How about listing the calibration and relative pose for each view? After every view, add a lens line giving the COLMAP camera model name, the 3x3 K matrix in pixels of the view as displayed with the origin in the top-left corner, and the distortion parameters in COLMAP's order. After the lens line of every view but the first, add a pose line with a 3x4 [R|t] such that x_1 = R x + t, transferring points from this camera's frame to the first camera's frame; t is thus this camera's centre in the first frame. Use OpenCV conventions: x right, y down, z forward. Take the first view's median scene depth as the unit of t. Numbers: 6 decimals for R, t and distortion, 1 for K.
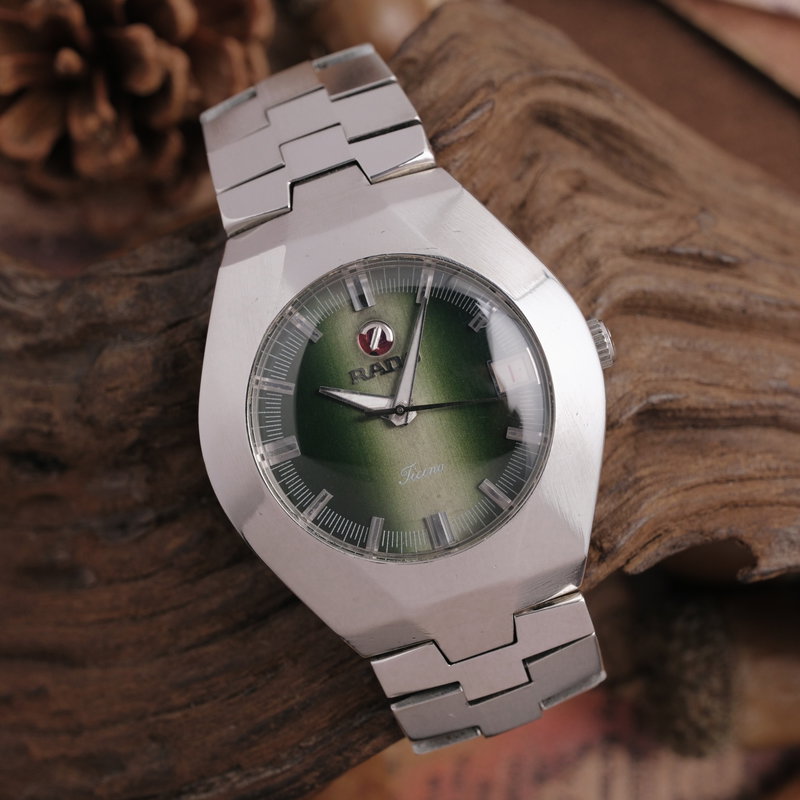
lens RADIAL K [[1194.6, 0, 400.9], [0, 1194.6, 401.3], [0, 0, 1]] dist [-0.020019, 0.000000]
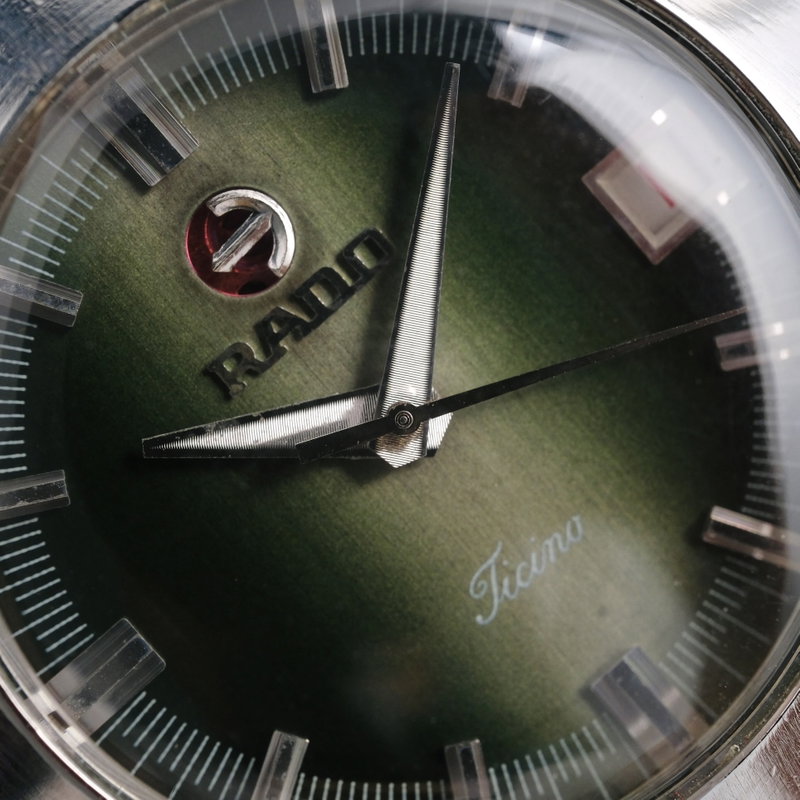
lens RADIAL K [[1194.6, 0, 397.0], [0, 1194.6, 404.6], [0, 0, 1]] dist [-0.020019, 0.000000]
pose [[0.922136, -0.386497, 0.016866, -0.004257], [0.385955, 0.922081, 0.028360, -0.004889], [-0.026513, -0.019643, 0.999455, 0.675327]]
